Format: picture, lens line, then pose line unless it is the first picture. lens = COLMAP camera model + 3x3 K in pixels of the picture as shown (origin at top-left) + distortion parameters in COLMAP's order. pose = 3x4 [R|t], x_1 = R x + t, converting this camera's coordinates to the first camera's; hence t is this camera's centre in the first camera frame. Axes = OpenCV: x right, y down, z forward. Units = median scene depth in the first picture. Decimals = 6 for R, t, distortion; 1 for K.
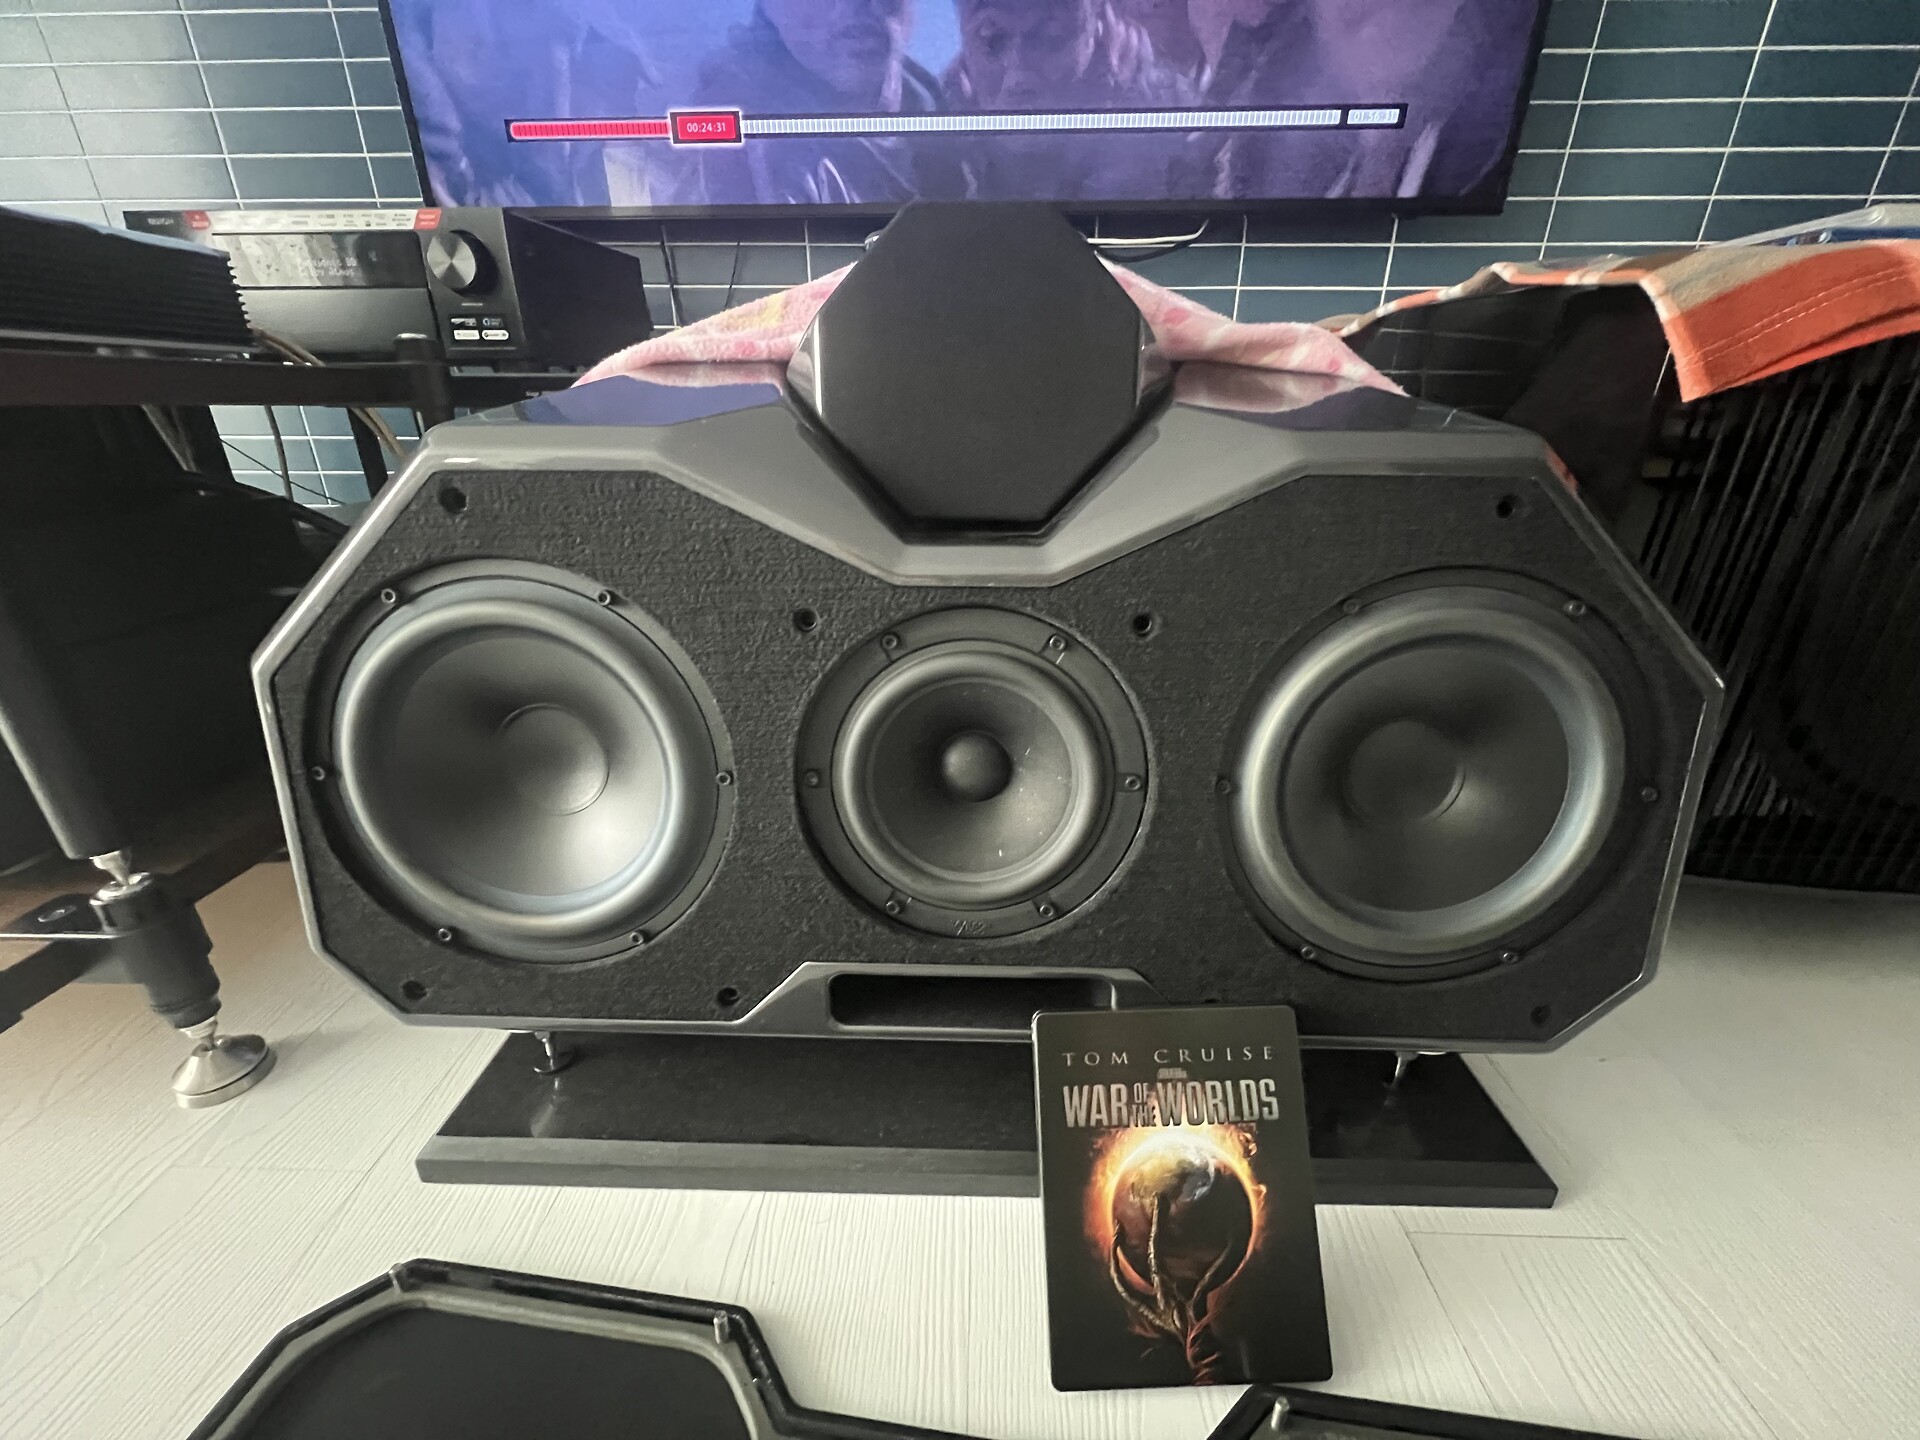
lens RADIAL K [[767.1, 0, 962.3], [0, 767.1, 719.1], [0, 0, 1]] dist [0.003408, 0.000197]
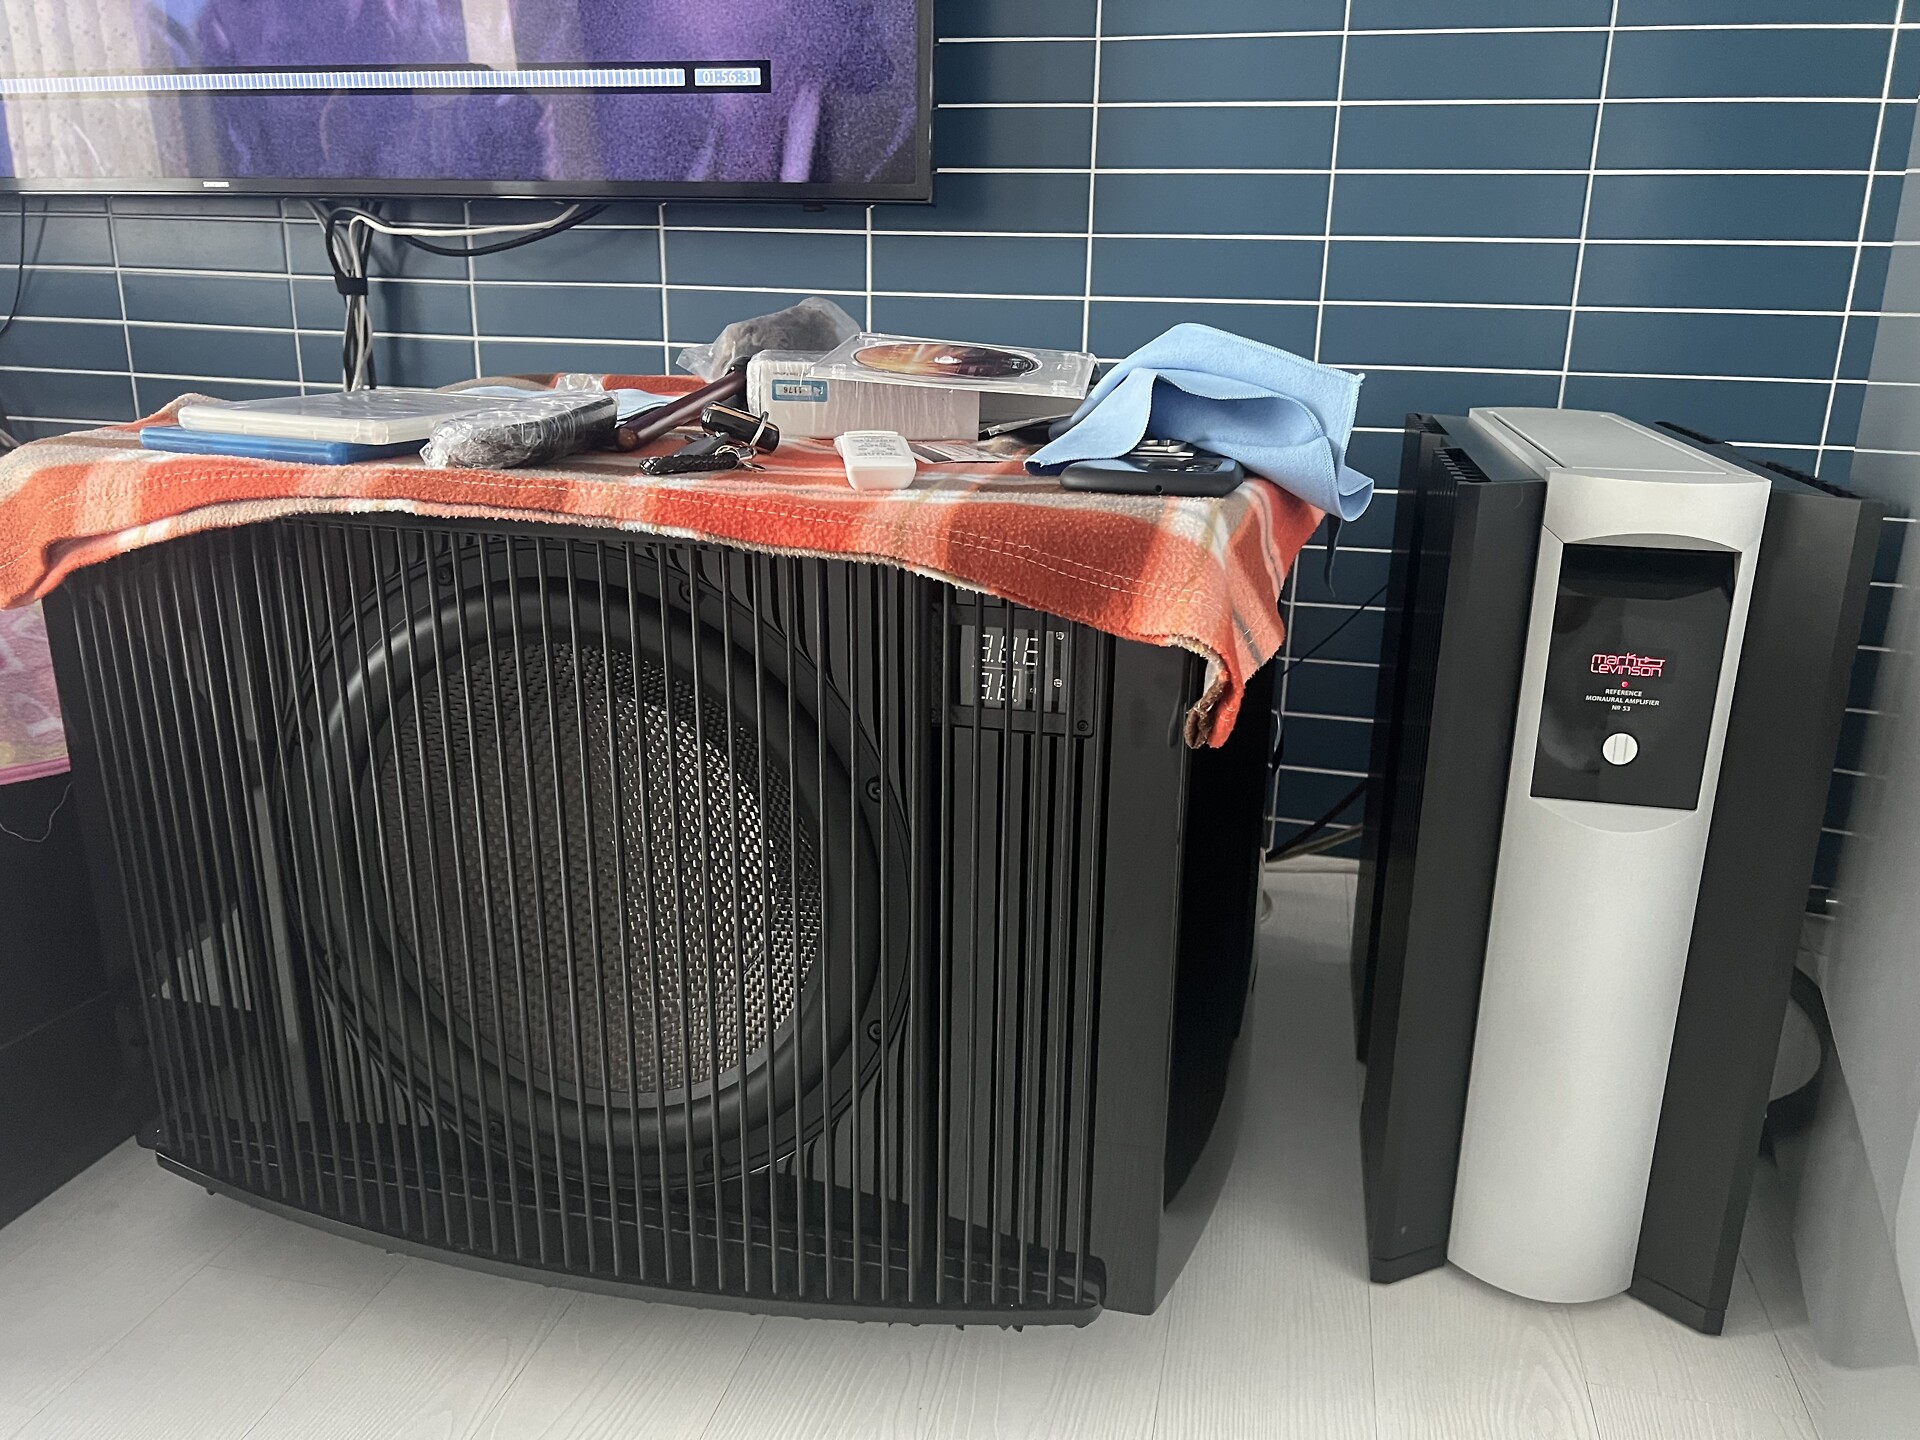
lens RADIAL K [[1458.9, 0, 963.5], [0, 1458.9, 730.7], [0, 0, 1]] dist [0.006533, -0.003016]
pose [[0.980582, 0.074925, -0.181230, 1.024698], [-0.091978, 0.991902, -0.087586, -0.102321], [0.173200, 0.102554, 0.979533, -0.192368]]
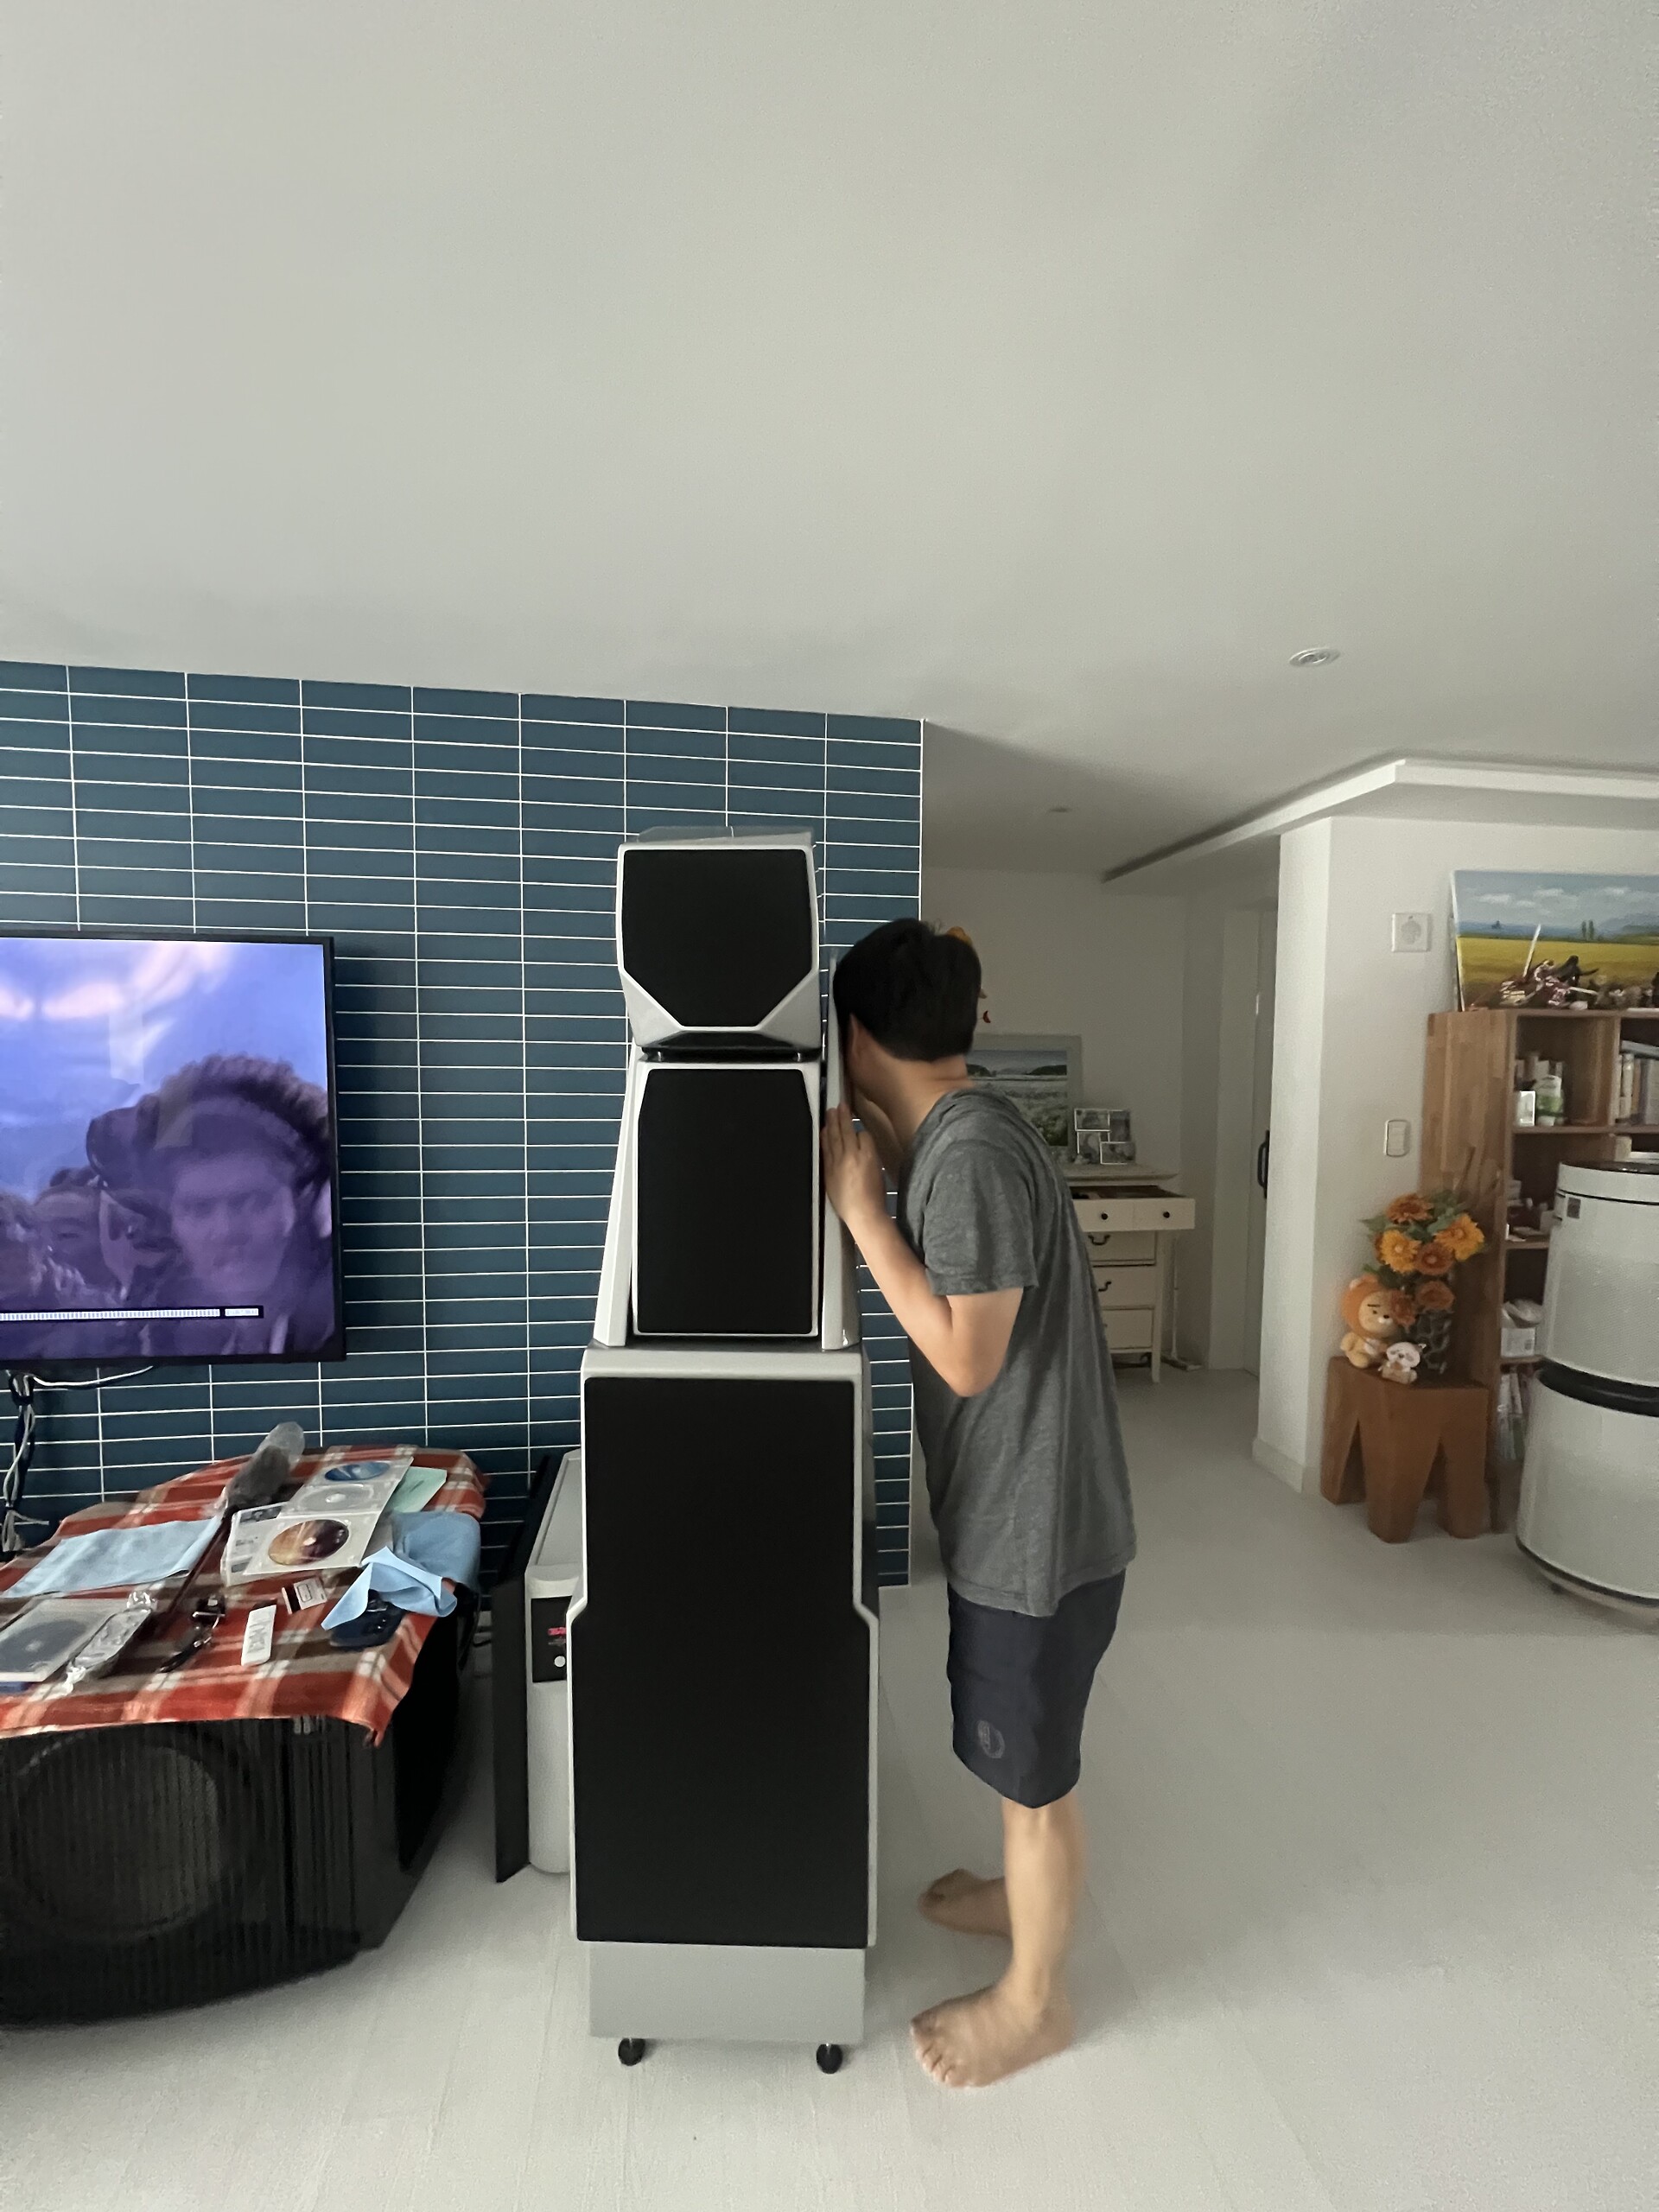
lens RADIAL K [[883.6, 0, 826.5], [0, 883.6, 1107.9], [0, 0, 1]] dist [-0.003604, 0.000683]
pose [[0.985424, -0.002273, 0.170103, 1.396058], [0.057213, 0.946093, -0.318802, -0.536795], [-0.160209, 0.323887, 0.932432, -0.986682]]
